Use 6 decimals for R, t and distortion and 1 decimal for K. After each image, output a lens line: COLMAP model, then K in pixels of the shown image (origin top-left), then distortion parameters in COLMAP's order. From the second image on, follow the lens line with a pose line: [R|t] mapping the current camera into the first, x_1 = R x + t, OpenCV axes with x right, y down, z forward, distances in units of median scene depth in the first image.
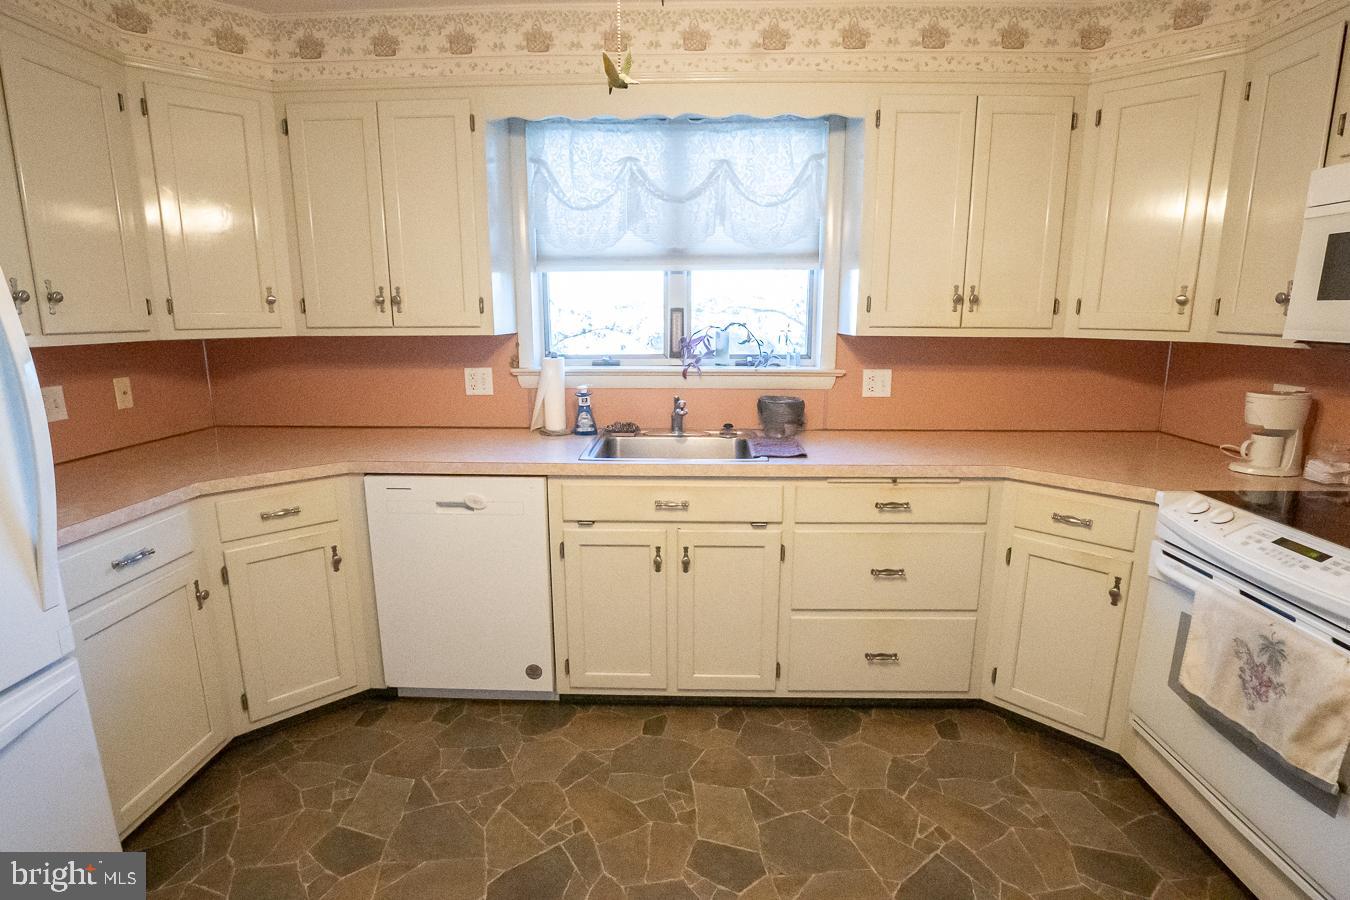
lens RADIAL K [[664.7, 0, 665.9], [0, 664.7, 450.8], [0, 0, 1]] dist [-0.044066, 0.008136]
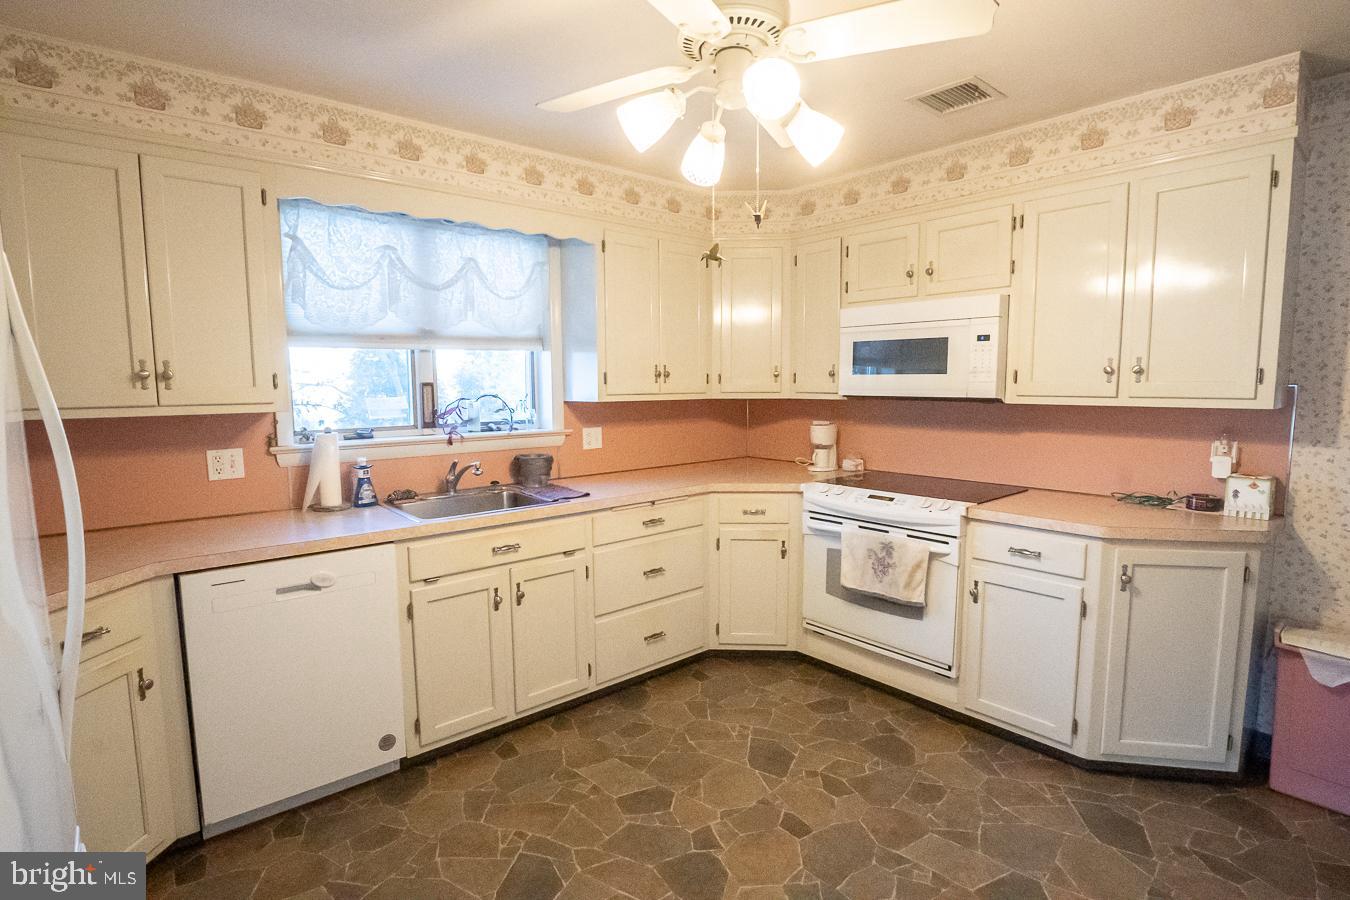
lens RADIAL K [[664.7, 0, 670.6], [0, 664.7, 453.3], [0, 0, 1]] dist [-0.044066, 0.008136]
pose [[0.739887, -0.076823, 0.668330, -0.530381], [0.143169, 0.988682, -0.044851, 0.008687], [-0.657320, 0.128868, 0.742511, -0.073402]]
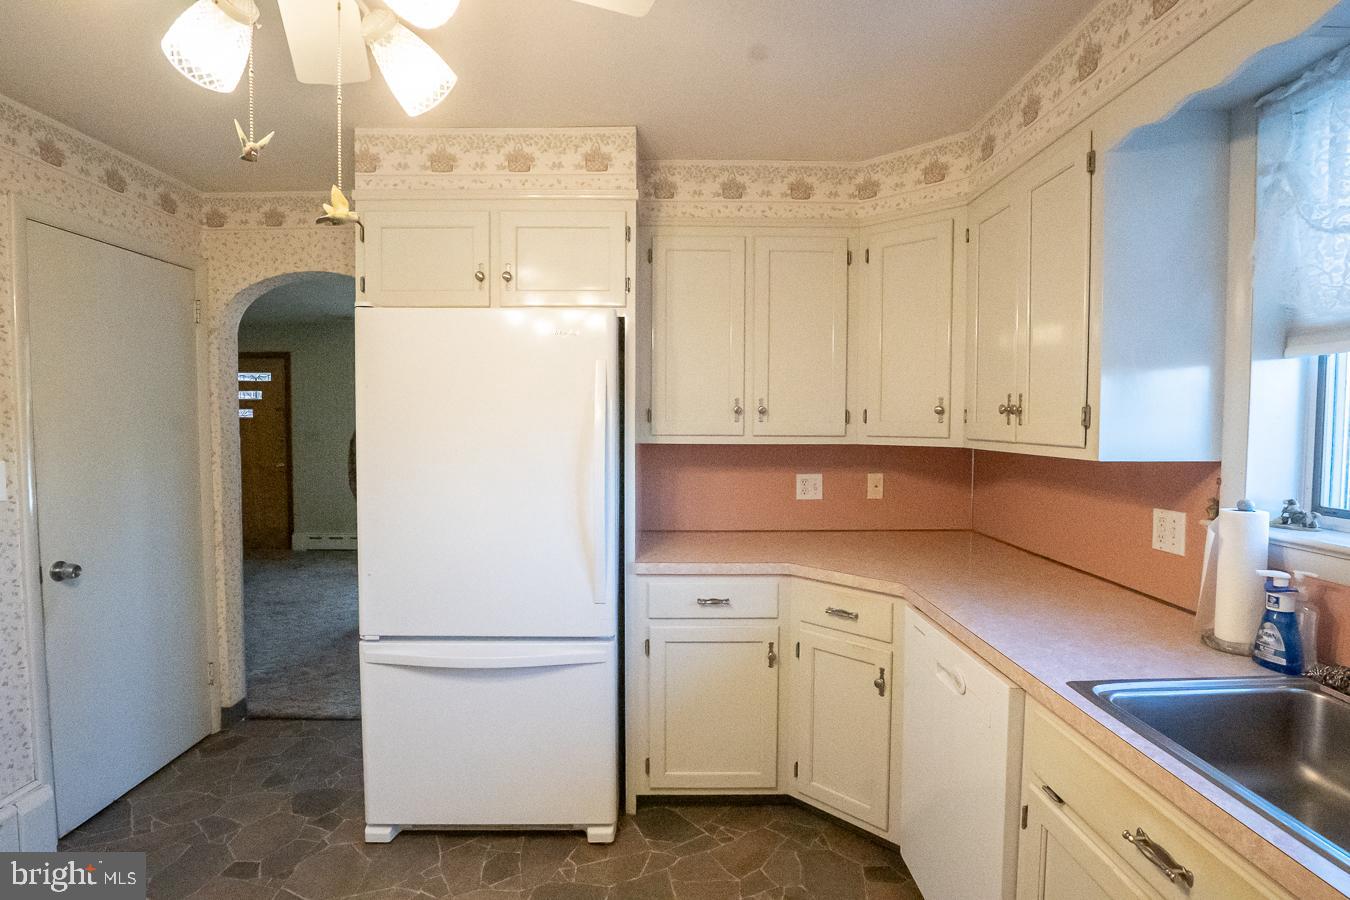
lens RADIAL K [[664.7, 0, 684.0], [0, 664.7, 450.7], [0, 0, 1]] dist [-0.044066, 0.008136]
pose [[0.051793, 0.048919, -0.997459, 0.400054], [-0.203061, 0.978450, 0.037443, -0.135827], [0.977795, 0.200606, 0.060610, 0.598835]]
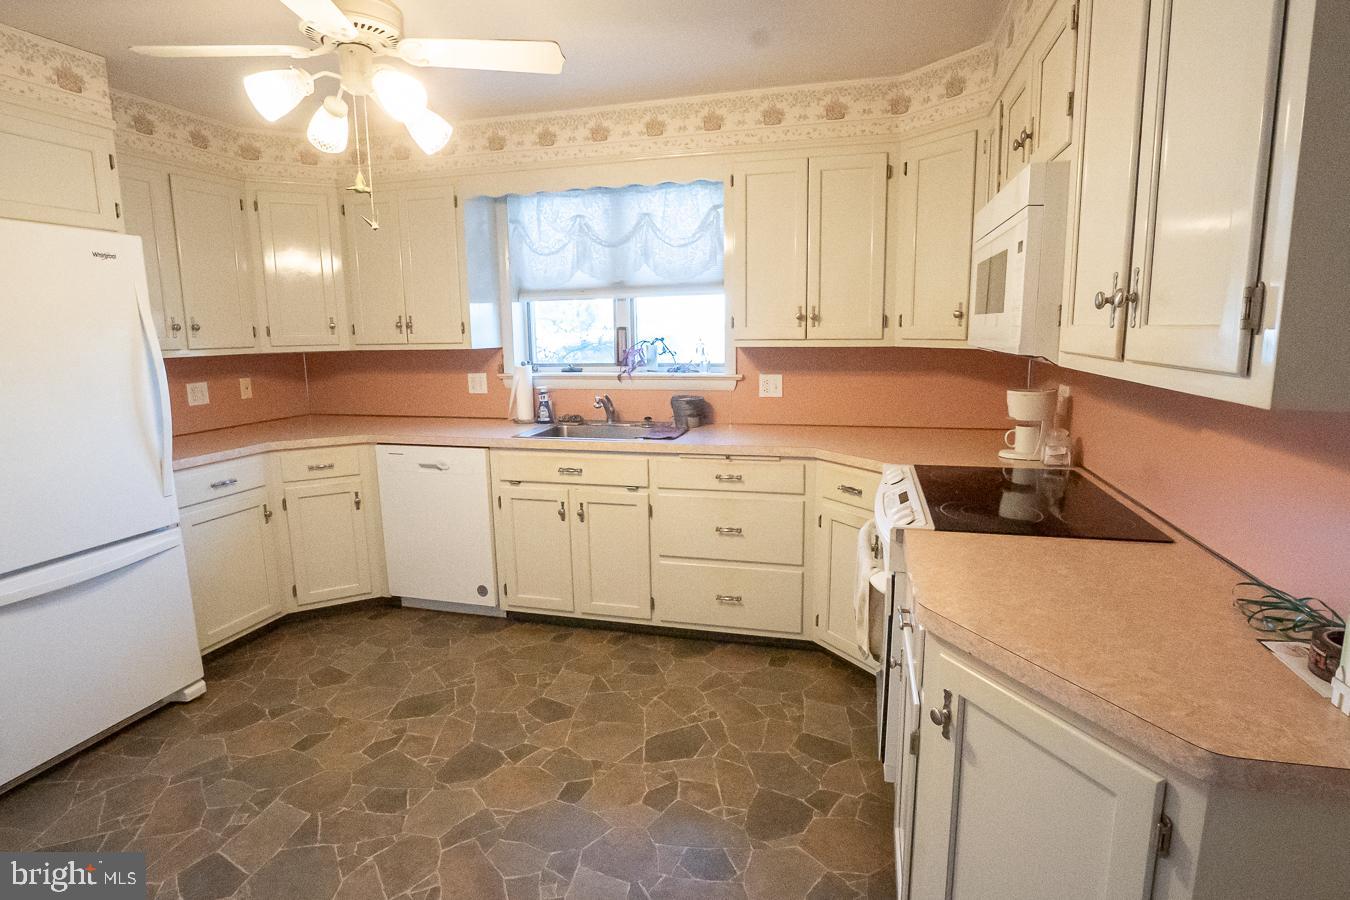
lens RADIAL K [[689.4, 0, 665.6], [0, 689.4, 446.7], [0, 0, 1]] dist [-0.039594, 0.000947]
pose [[0.973016, 0.025677, -0.229306, 0.514611], [-0.033284, 0.999014, -0.029368, 0.065253], [0.228326, 0.036207, 0.972911, -0.334392]]
